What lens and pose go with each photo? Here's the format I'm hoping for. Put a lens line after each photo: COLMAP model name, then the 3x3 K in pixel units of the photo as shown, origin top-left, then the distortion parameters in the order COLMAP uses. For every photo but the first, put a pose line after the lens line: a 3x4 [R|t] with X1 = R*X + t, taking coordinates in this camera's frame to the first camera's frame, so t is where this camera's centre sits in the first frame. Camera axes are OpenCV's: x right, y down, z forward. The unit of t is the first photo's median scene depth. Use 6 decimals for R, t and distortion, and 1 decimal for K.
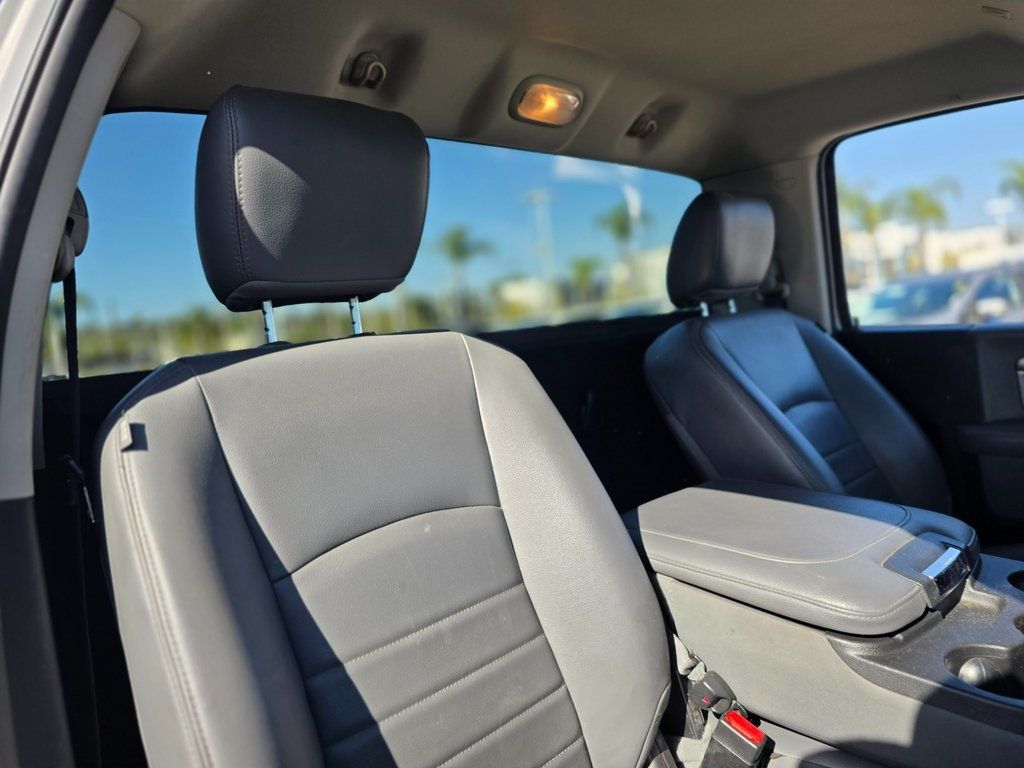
lens RADIAL K [[679.0, 0, 512.0], [0, 679.0, 384.0], [0, 0, 1]] dist [0.001876, -0.001359]
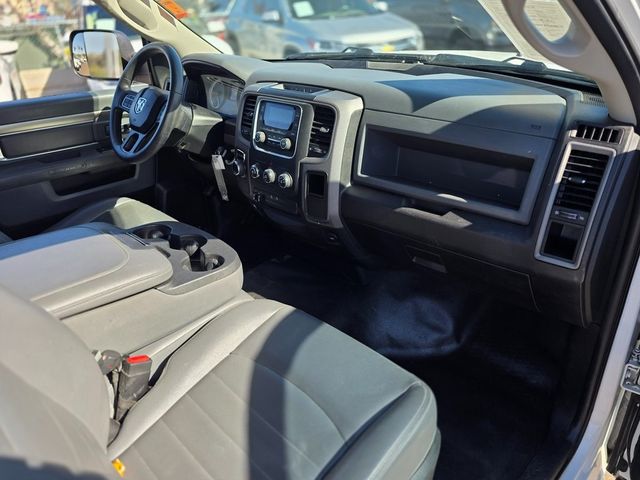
lens RADIAL K [[465.9, 0, 319.4], [0, 465.9, 249.8], [0, 0, 1]] dist [0.079986, -0.117298]
pose [[-0.012473, -0.374958, 0.926958, -0.691425], [0.127615, 0.918852, 0.373397, -0.169280], [-0.991745, 0.122951, 0.036389, 0.401875]]
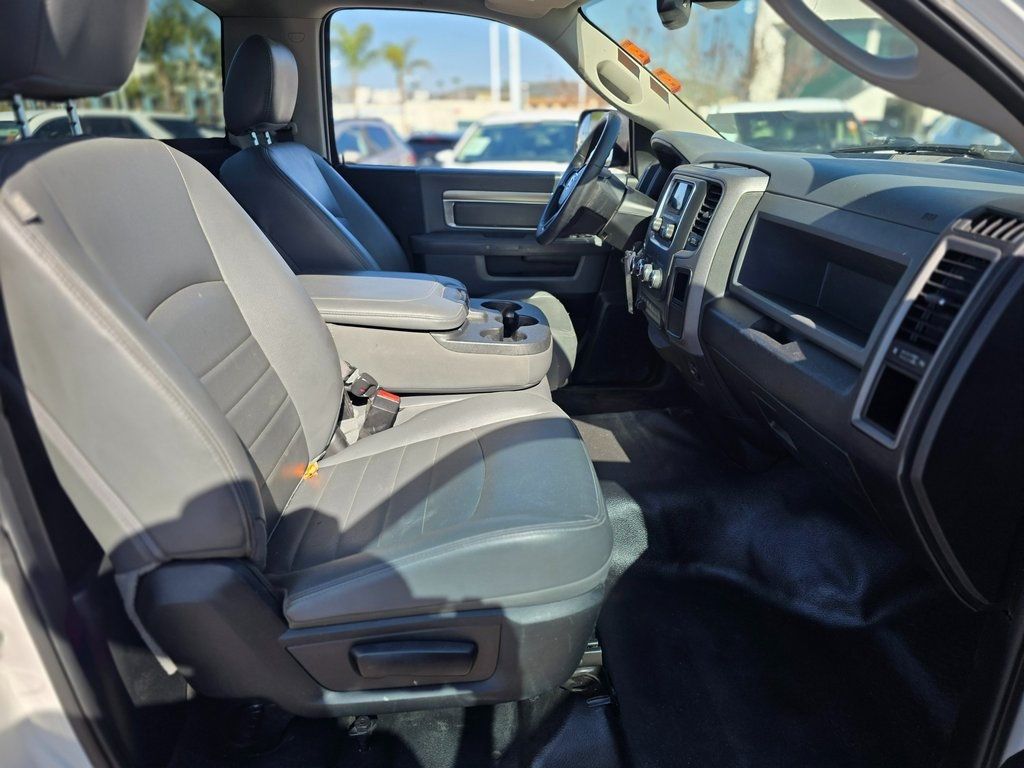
lens RADIAL K [[679.0, 0, 512.0], [0, 679.0, 384.0], [0, 0, 1]] dist [0.001876, -0.001359]
pose [[0.649404, -0.167445, 0.741779, -0.686434], [-0.006011, 0.974295, 0.225194, 0.071852], [-0.760420, -0.150701, 0.631705, -0.317960]]
